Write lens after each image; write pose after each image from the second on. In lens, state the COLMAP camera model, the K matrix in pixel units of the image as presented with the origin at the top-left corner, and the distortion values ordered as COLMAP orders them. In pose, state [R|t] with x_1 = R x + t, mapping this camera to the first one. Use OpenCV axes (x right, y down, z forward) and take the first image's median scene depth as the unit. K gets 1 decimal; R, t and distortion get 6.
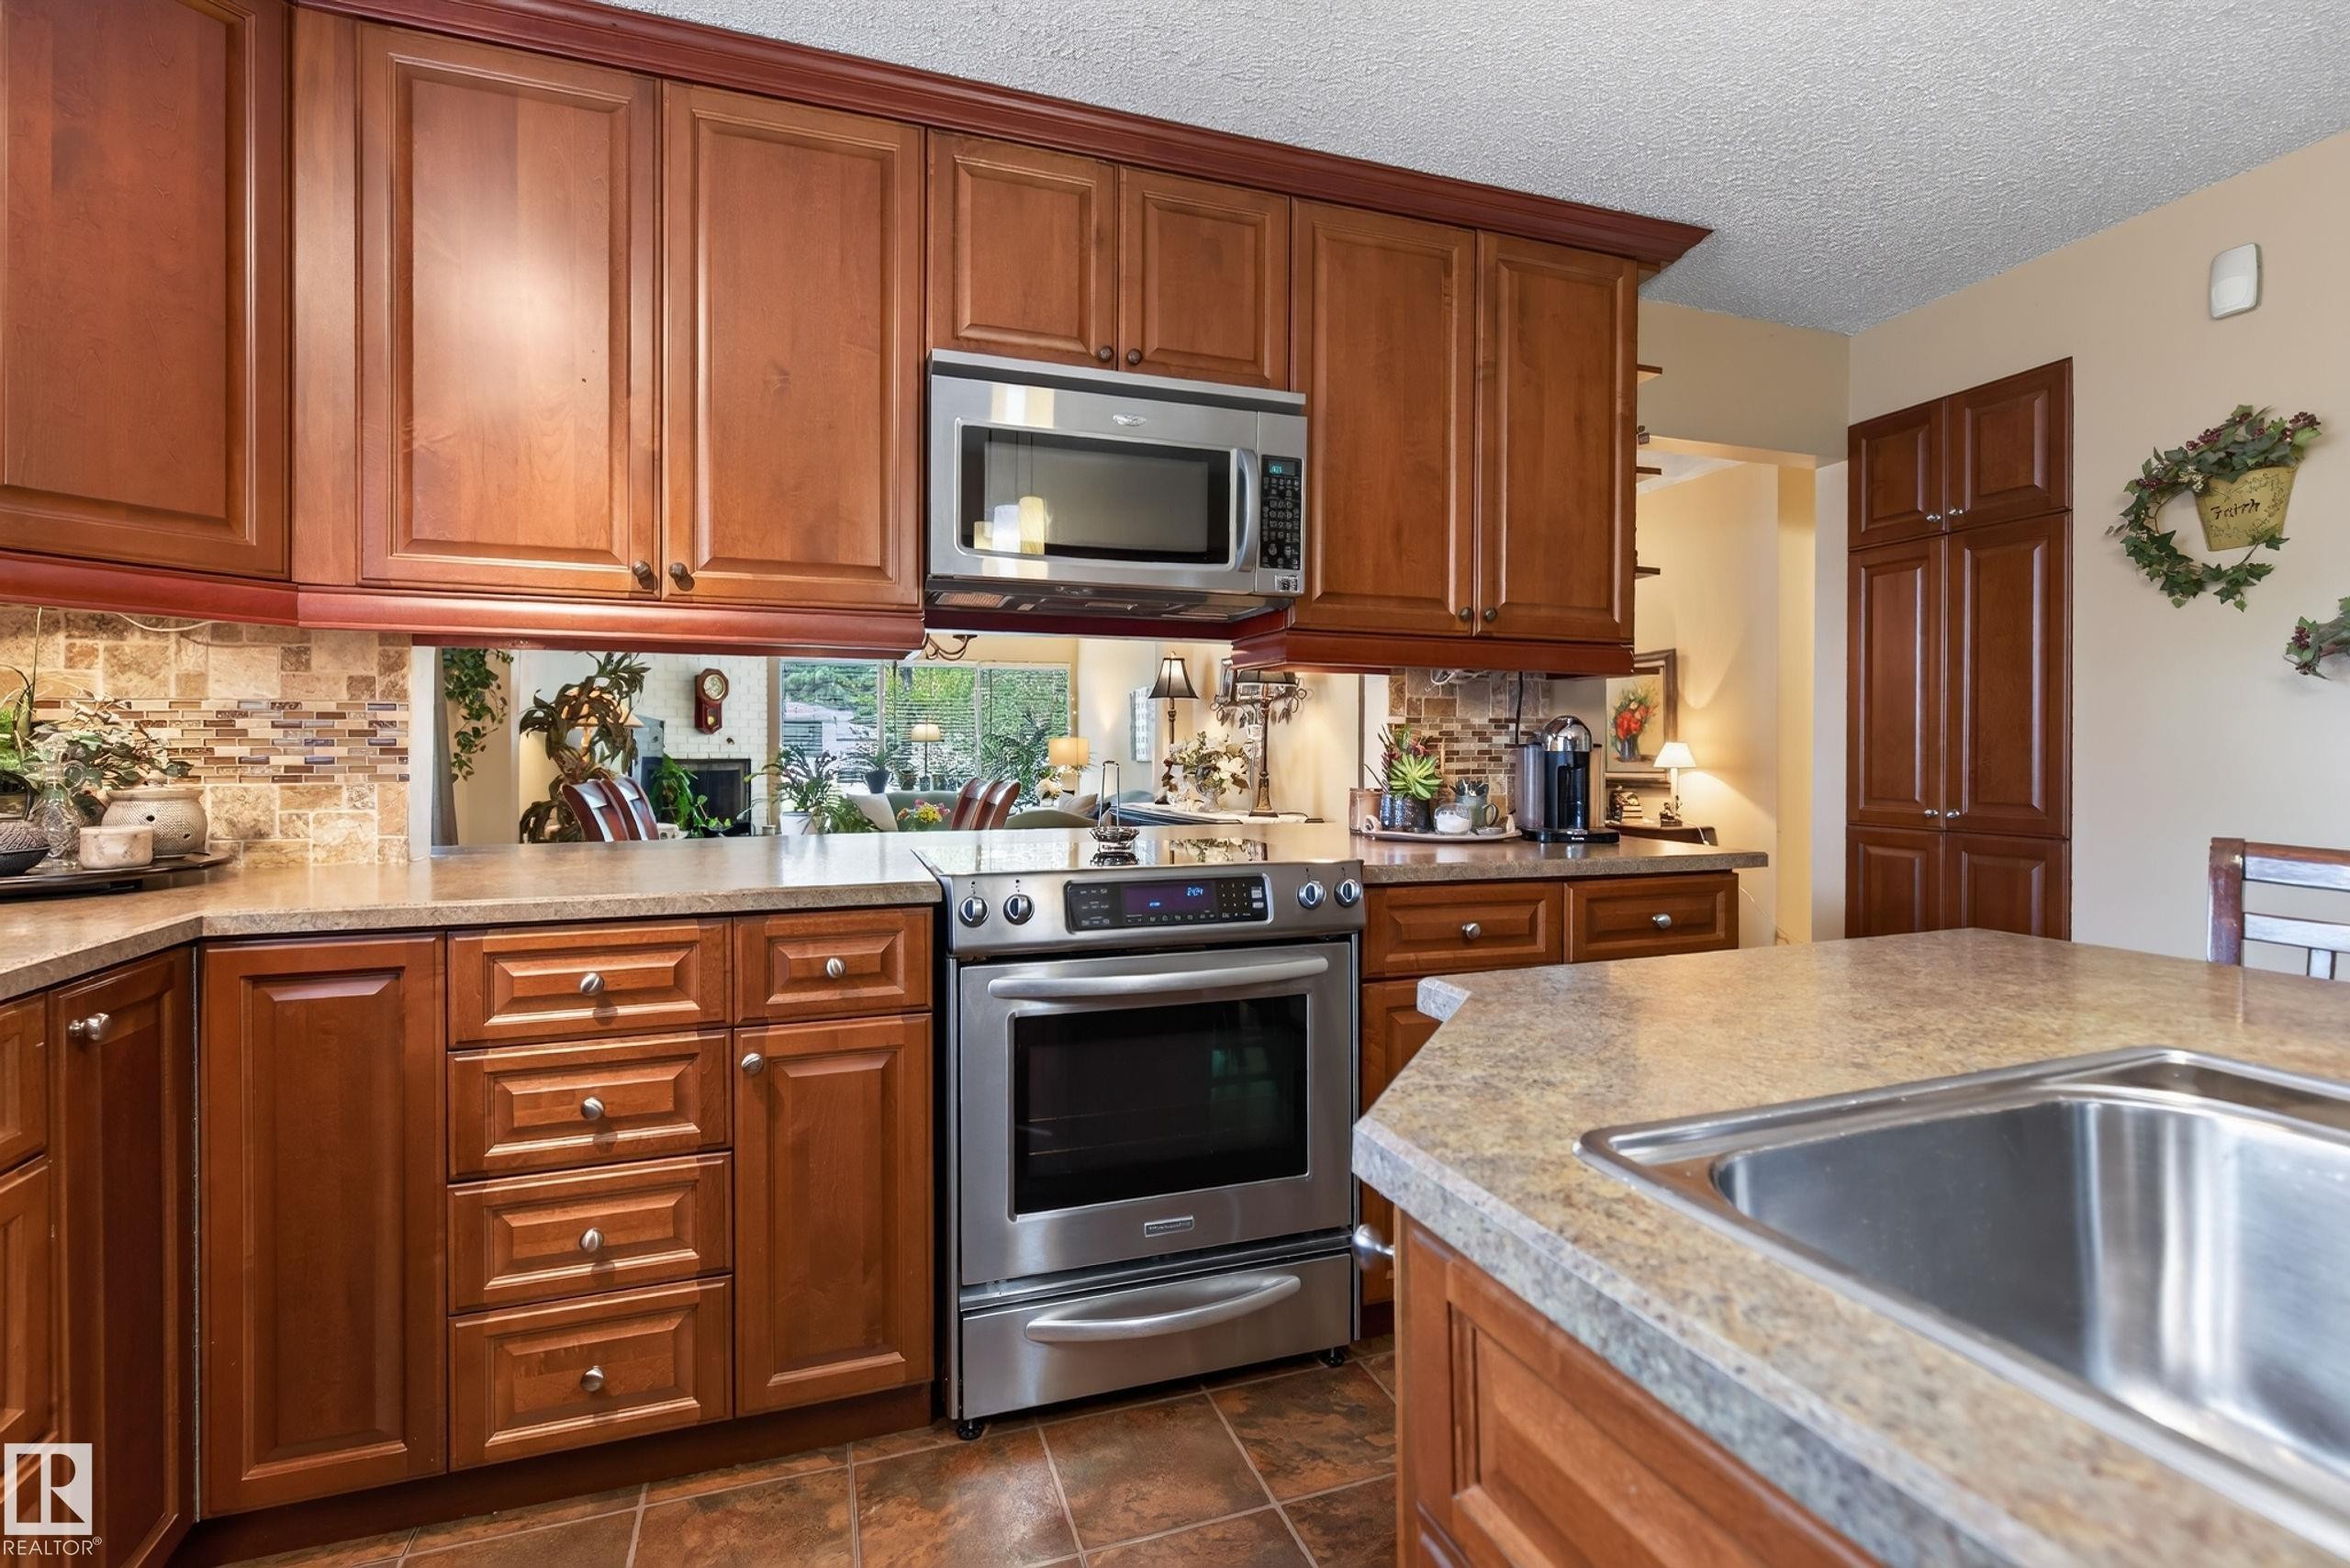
lens RADIAL K [[1082.2, 0, 1187.1], [0, 1082.2, 753.7], [0, 0, 1]] dist [-0.000746, 0.000346]
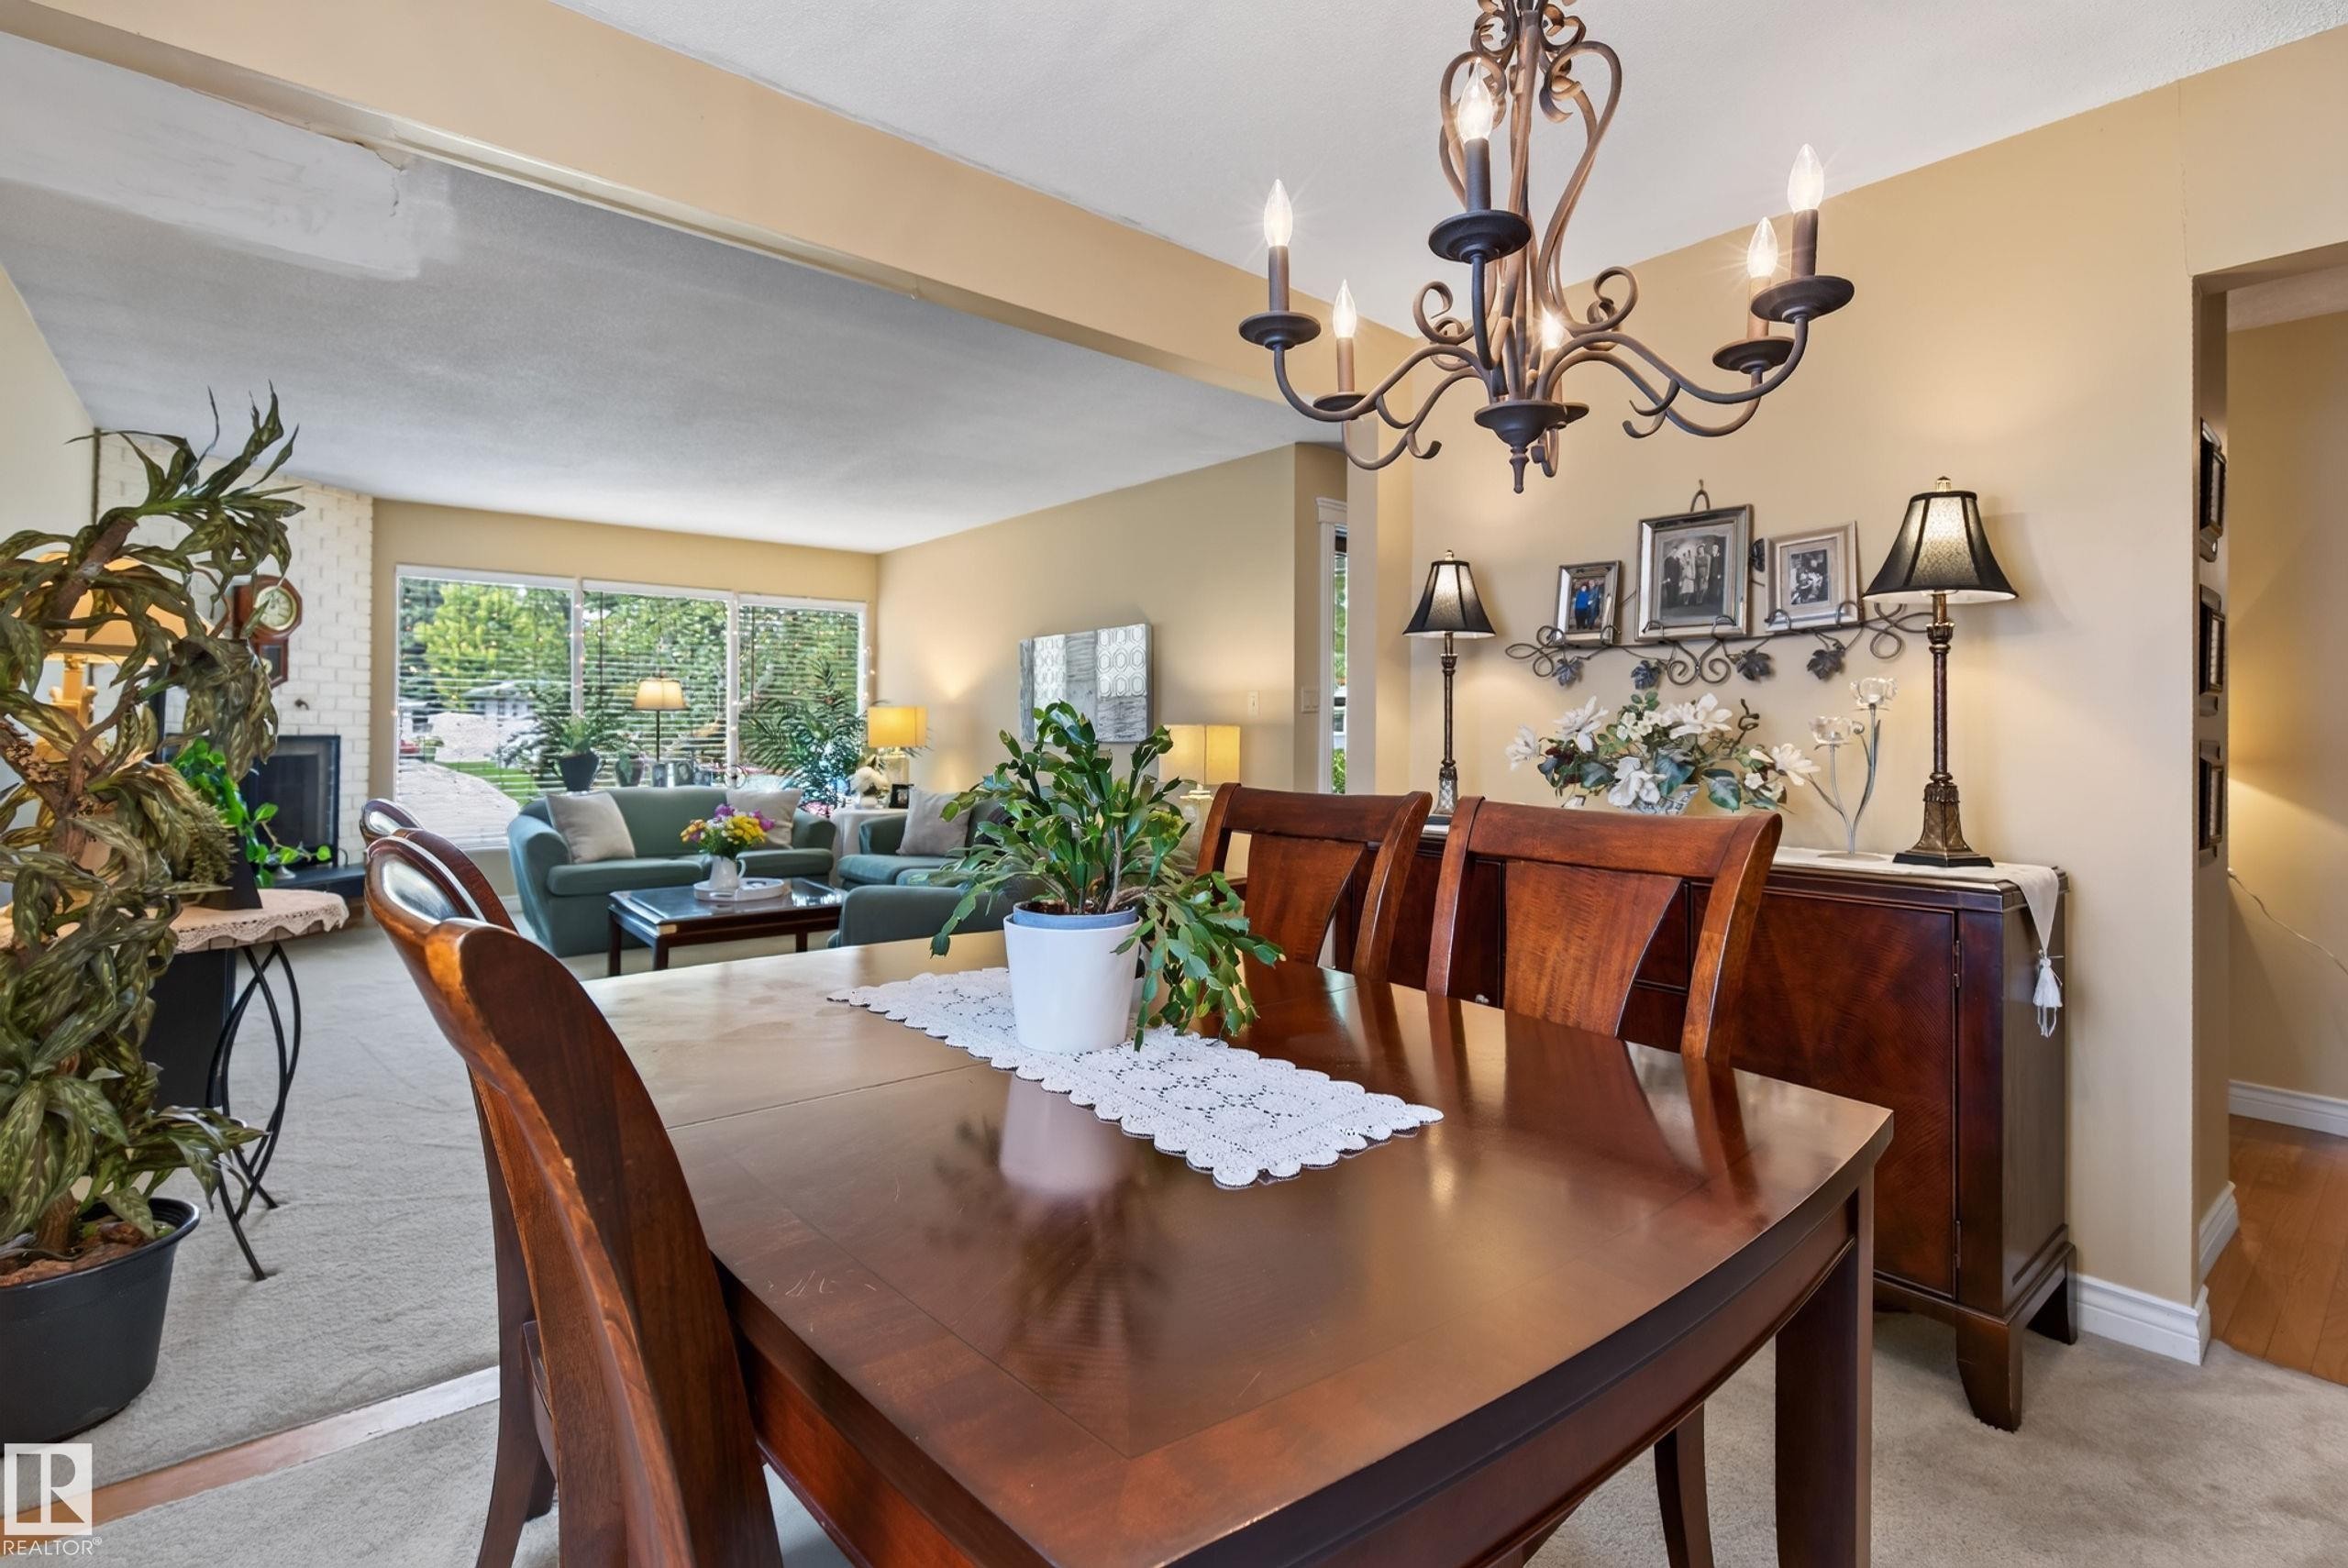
lens RADIAL K [[1091.5, 0, 1179.7], [0, 1091.5, 718.7], [0, 0, 1]] dist [0.001063, 0.000377]
pose [[0.936736, 0.011387, 0.349851, -0.965403], [-0.007200, 0.999886, -0.013265, 0.001249], [-0.349962, 0.009907, 0.936712, 1.489306]]
